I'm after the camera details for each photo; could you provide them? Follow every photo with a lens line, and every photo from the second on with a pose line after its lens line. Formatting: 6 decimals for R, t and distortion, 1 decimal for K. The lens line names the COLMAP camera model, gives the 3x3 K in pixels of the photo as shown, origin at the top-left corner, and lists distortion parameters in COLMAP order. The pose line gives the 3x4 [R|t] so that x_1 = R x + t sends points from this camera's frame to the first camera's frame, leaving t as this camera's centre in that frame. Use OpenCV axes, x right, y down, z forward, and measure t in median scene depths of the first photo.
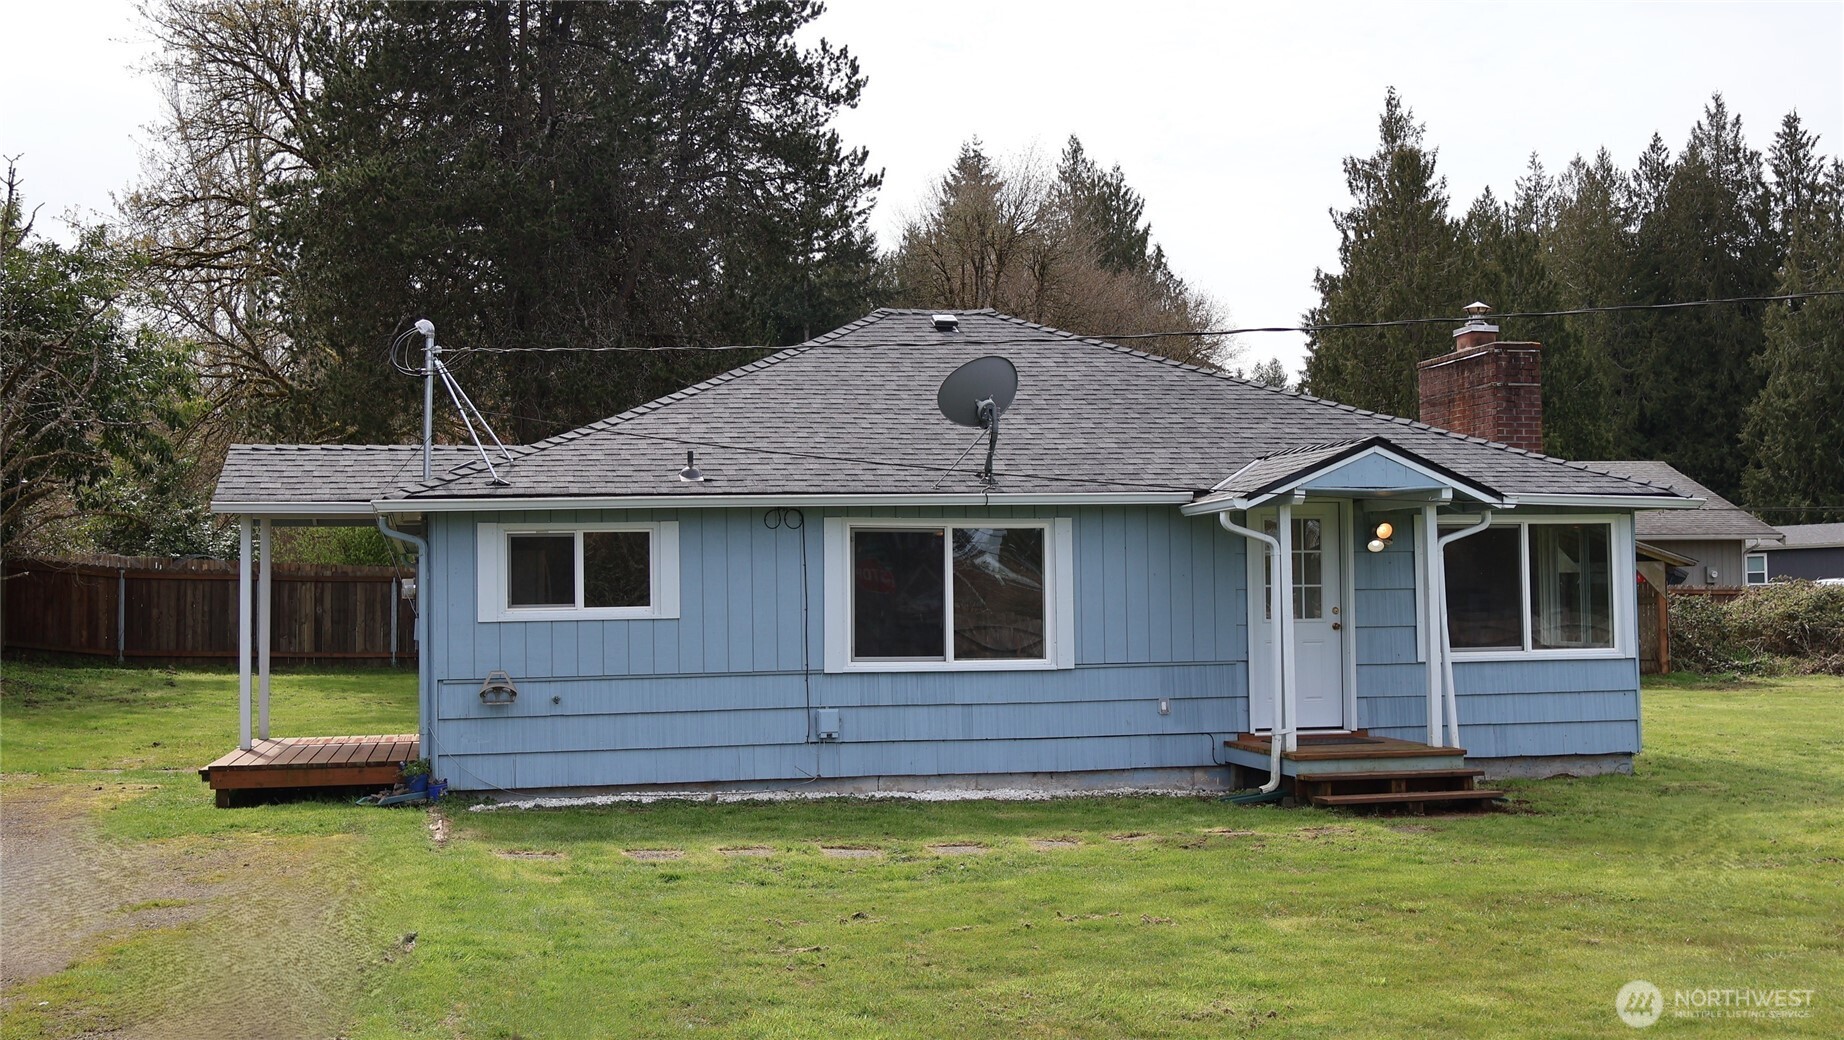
lens RADIAL K [[2039.4, 0, 913.3], [0, 2039.4, 524.0], [0, 0, 1]] dist [-0.006088, 0.000000]
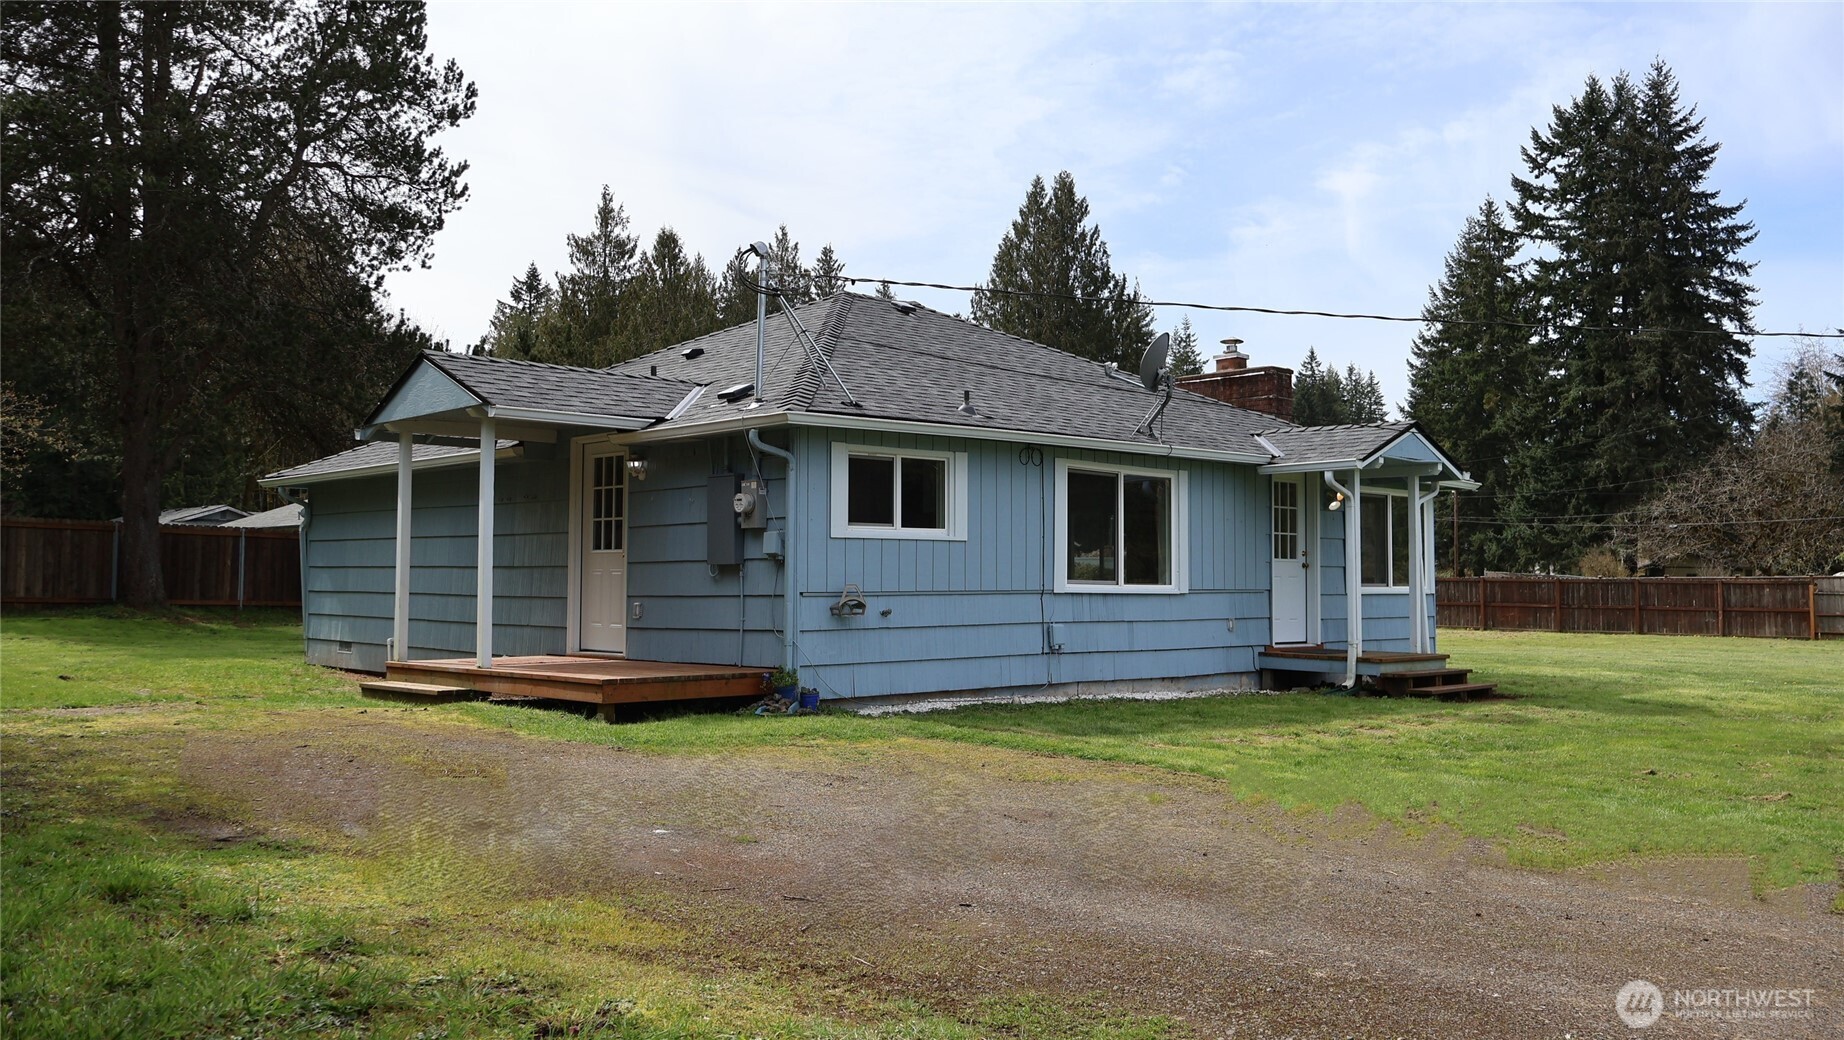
lens RADIAL K [[1543.3, 0, 923.6], [0, 1543.3, 516.0], [0, 0, 1]] dist [-0.011864, 0.012806]
pose [[0.856534, 0.039561, 0.514571, -0.538998], [-0.035305, 0.999214, -0.018054, 0.046679], [-0.514881, -0.002703, 0.857258, 0.283408]]
